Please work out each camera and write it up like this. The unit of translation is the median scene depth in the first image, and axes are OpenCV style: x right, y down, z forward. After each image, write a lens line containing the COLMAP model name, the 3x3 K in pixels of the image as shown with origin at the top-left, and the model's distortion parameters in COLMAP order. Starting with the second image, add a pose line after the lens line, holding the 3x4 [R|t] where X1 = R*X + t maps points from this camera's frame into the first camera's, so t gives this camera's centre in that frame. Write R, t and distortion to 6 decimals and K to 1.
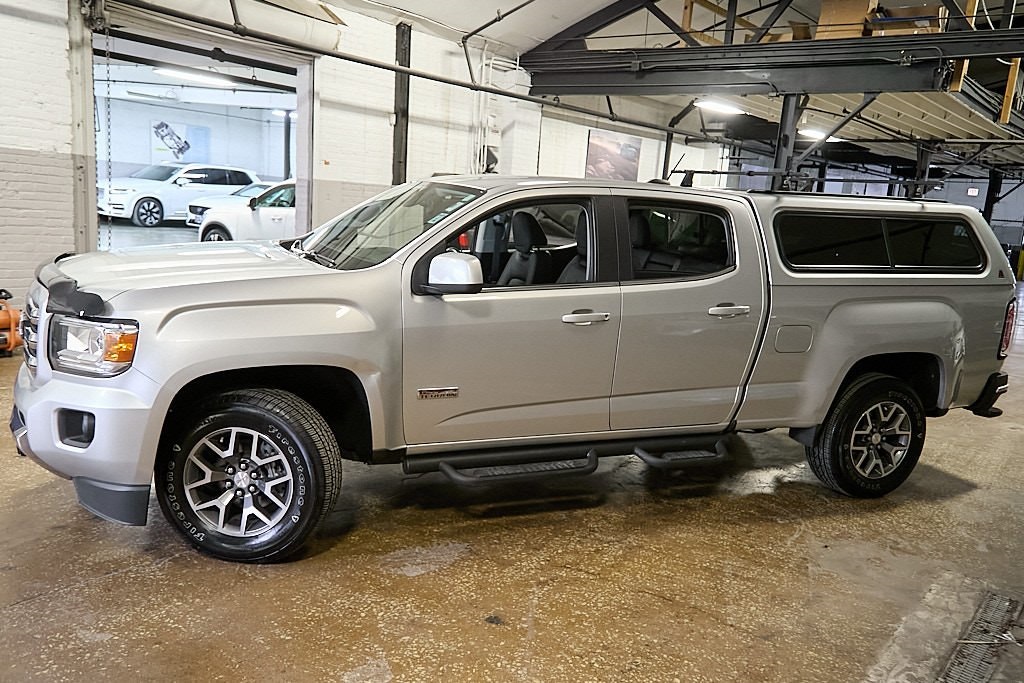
lens RADIAL K [[910.6, 0, 500.8], [0, 910.6, 341.9], [0, 0, 1]] dist [0.132532, -0.002050]
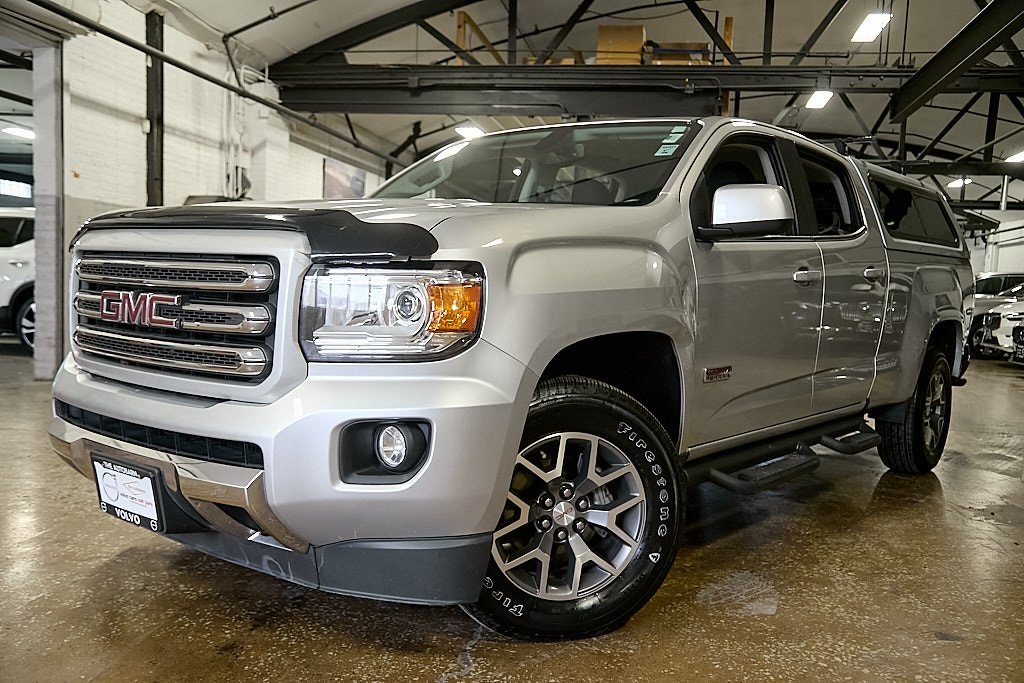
lens RADIAL K [[954.1, 0, 510.8], [0, 954.1, 349.9], [0, 0, 1]] dist [-0.009736, 0.027391]
pose [[0.894502, -0.068076, 0.441851, -0.410171], [0.099280, 0.993908, -0.047854, 0.041610], [-0.435902, 0.086673, 0.895811, 0.266883]]
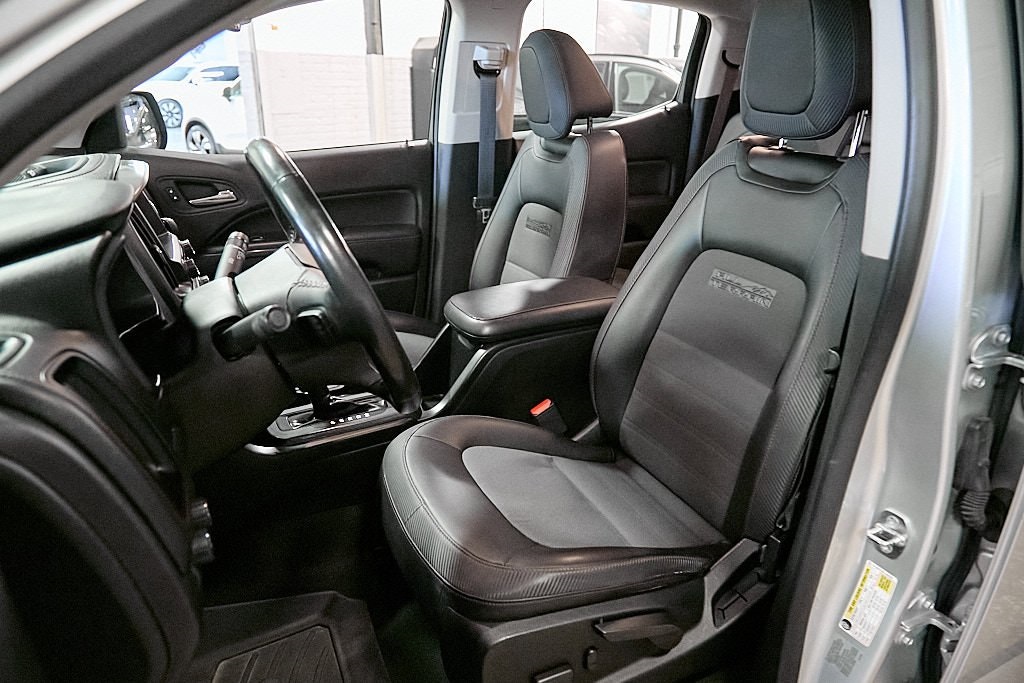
lens RADIAL K [[699.5, 0, 514.5], [0, 699.5, 342.1], [0, 0, 1]] dist [-0.003440, 0.000674]
pose [[0.998143, -0.059742, -0.011887, 0.007202], [0.060913, 0.978612, 0.196489, -0.070580], [-0.000105, -0.196848, 0.980434, 0.673403]]
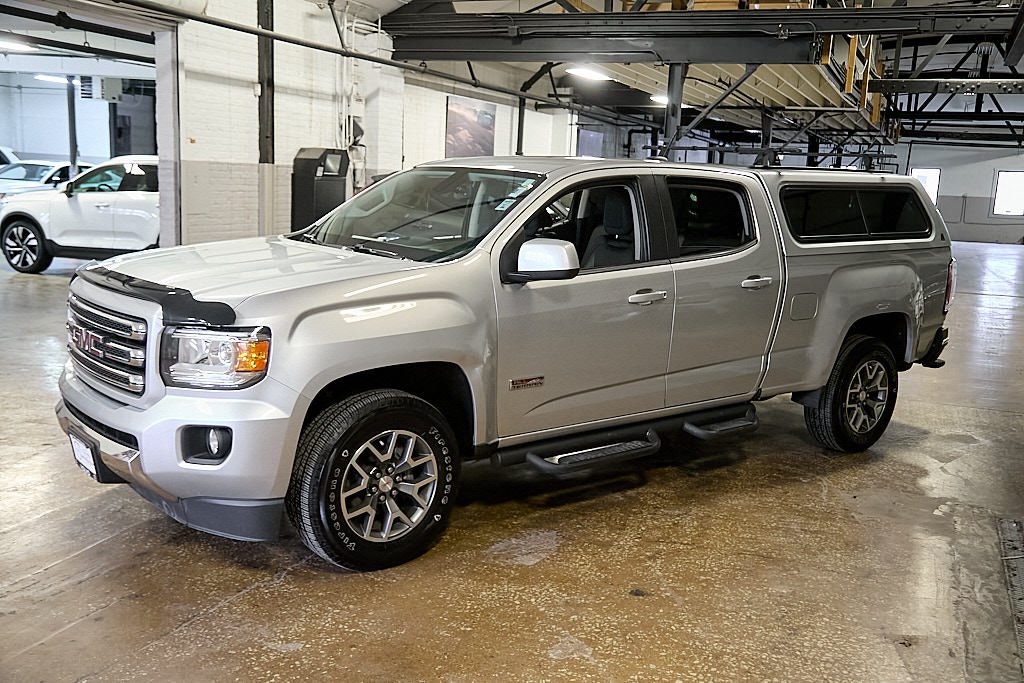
lens RADIAL K [[1033.6, 0, 512.0], [0, 1033.6, 341.5], [0, 0, 1]] dist [-0.013668, 0.098632]
pose [[0.969857, -0.067794, 0.234056, -0.249230], [0.064654, 0.997685, 0.021074, -0.008957], [-0.234943, -0.005306, 0.971995, -0.056414]]
